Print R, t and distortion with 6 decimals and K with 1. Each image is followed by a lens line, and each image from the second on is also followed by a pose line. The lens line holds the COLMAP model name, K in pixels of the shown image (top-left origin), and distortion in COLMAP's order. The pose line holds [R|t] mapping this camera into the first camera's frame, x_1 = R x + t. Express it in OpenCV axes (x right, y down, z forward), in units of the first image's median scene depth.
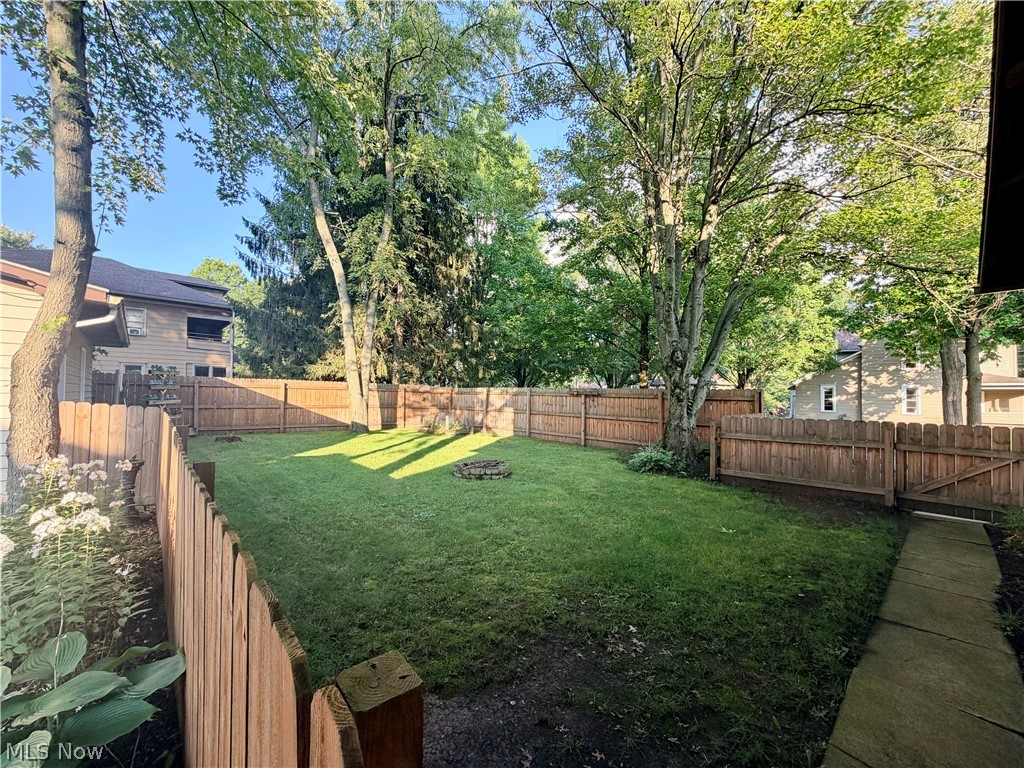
lens RADIAL K [[410.0, 0, 512.0], [0, 410.0, 385.2], [0, 0, 1]] dist [0.000734, 0.000113]
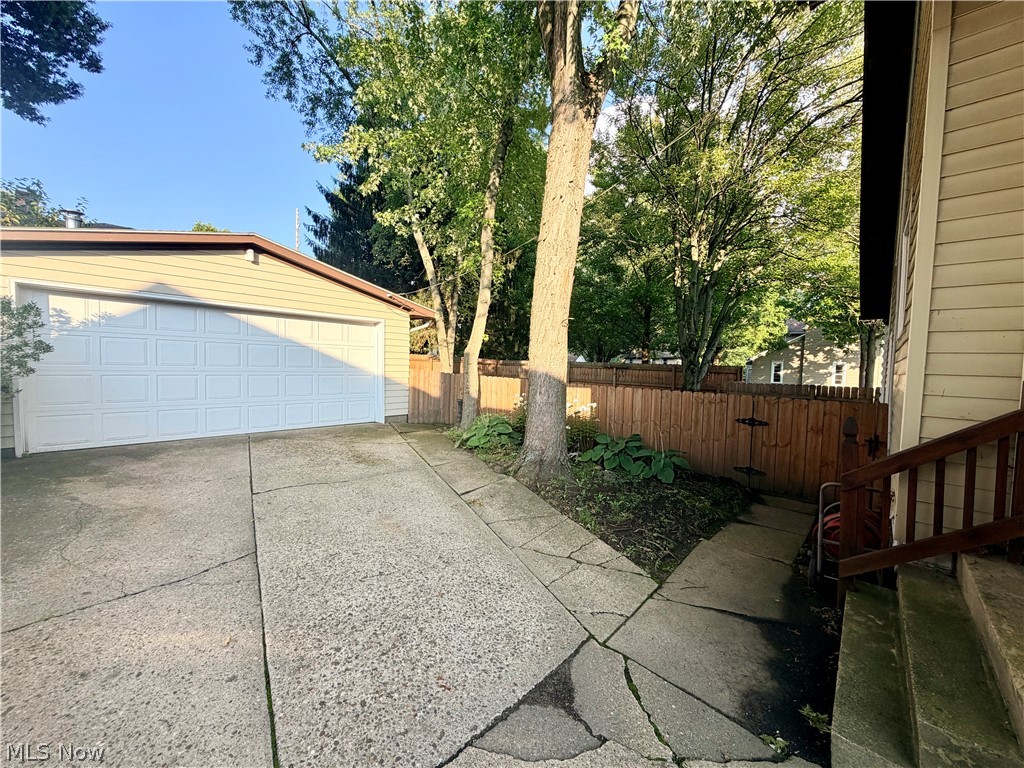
lens RADIAL K [[410.0, 0, 511.7], [0, 410.0, 383.9], [0, 0, 1]] dist [0.000734, 0.000113]
pose [[0.996012, 0.010022, 0.088656, -0.154672], [-0.016285, 0.997400, 0.070203, -0.006806], [-0.087722, -0.071367, 0.993585, -0.183040]]
